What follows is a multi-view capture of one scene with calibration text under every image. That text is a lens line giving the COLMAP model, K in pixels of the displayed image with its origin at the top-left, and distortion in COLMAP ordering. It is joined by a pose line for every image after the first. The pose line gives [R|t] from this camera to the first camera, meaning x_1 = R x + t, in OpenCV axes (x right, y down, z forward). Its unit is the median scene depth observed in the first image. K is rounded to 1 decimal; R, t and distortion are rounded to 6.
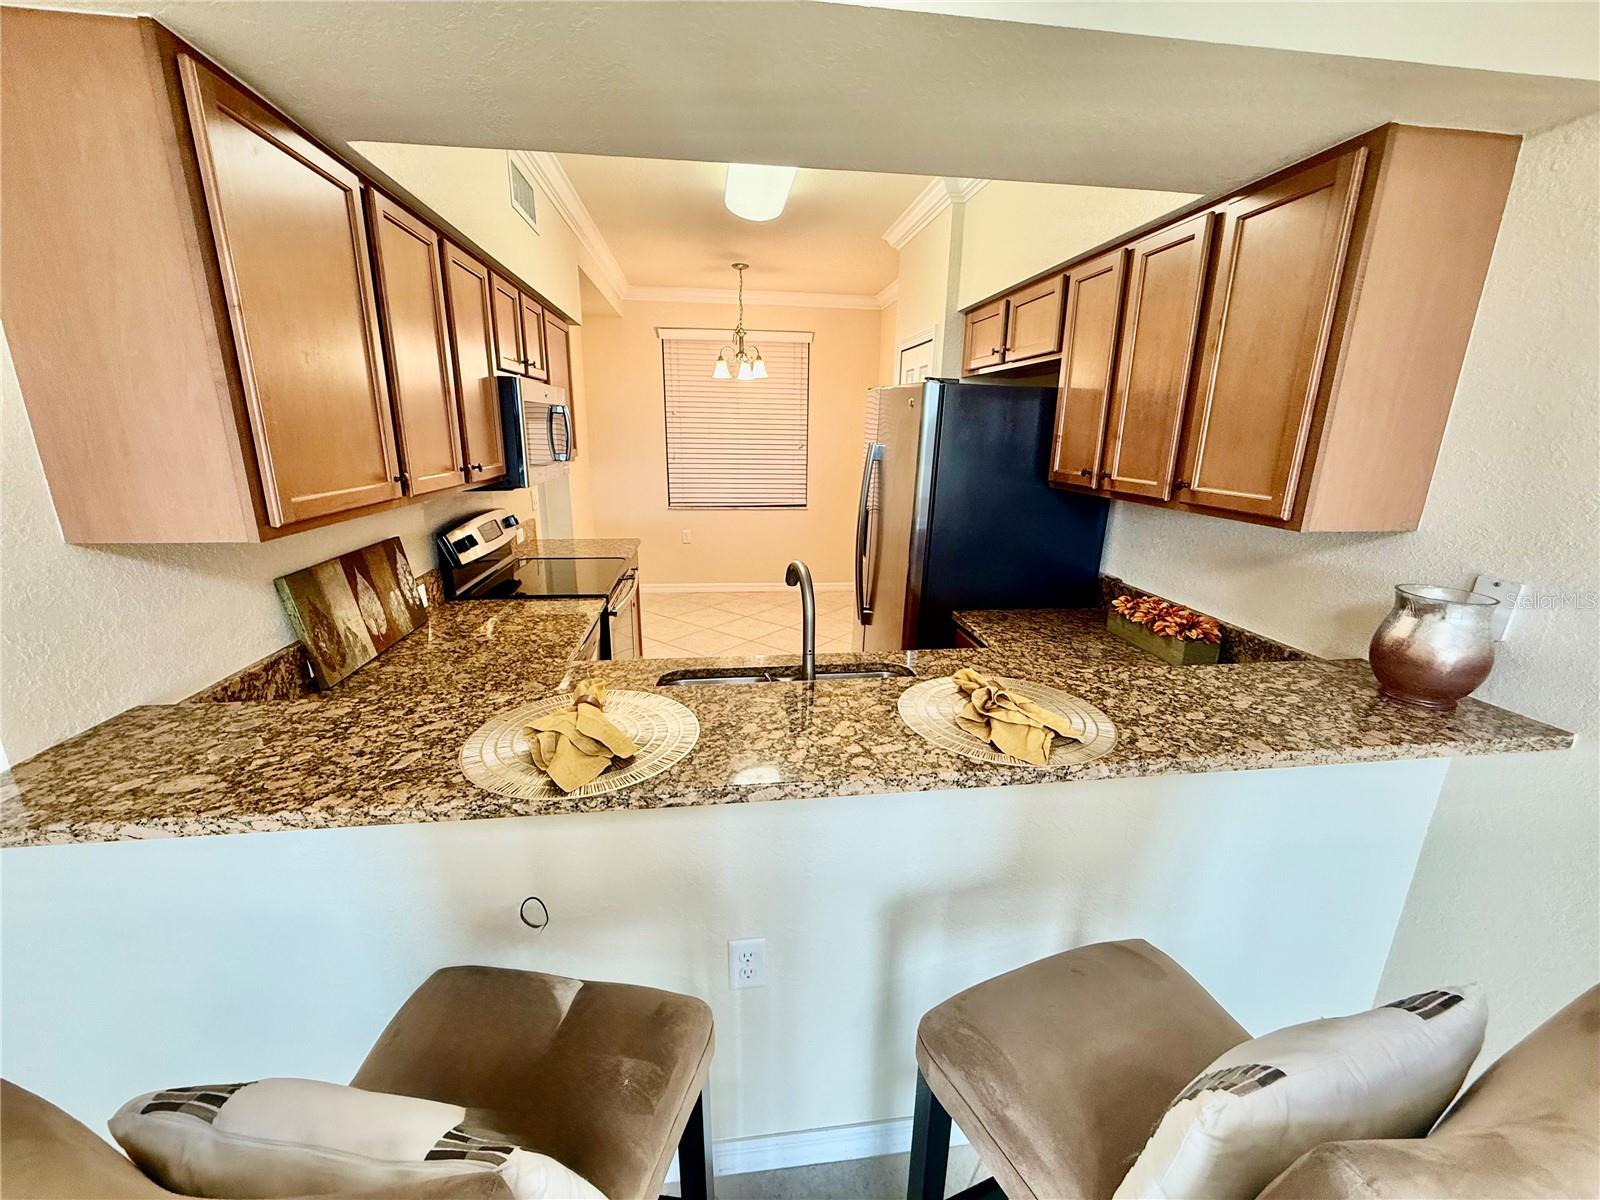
lens RADIAL K [[640.6, 0, 800.0], [0, 640.6, 600.0], [0, 0, 1]] dist [-0.001340, 0.000526]
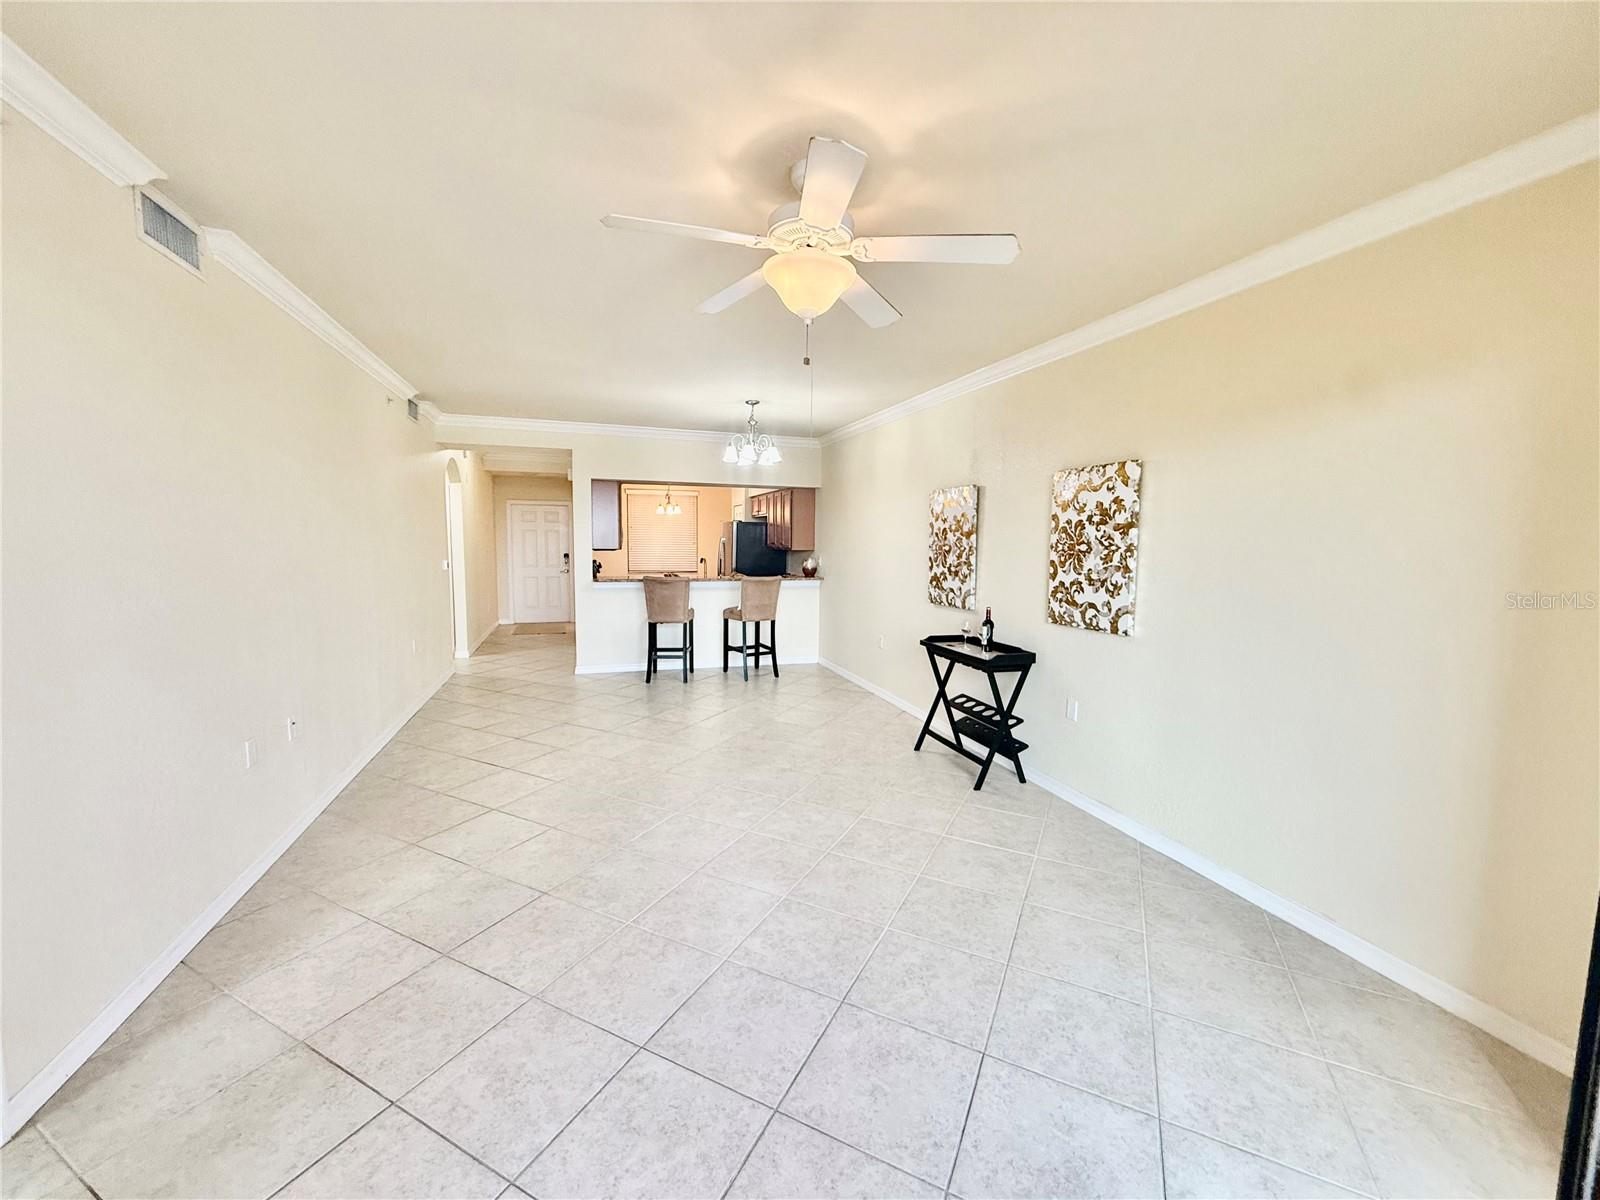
lens RADIAL K [[640.6, 0, 800.0], [0, 640.6, 600.0], [0, 0, 1]] dist [-0.001340, 0.000526]
pose [[0.981991, -0.014925, 0.188338, -0.130377], [0.046754, 0.985065, -0.165712, 0.714306], [-0.183052, 0.171533, 0.968023, -2.472040]]
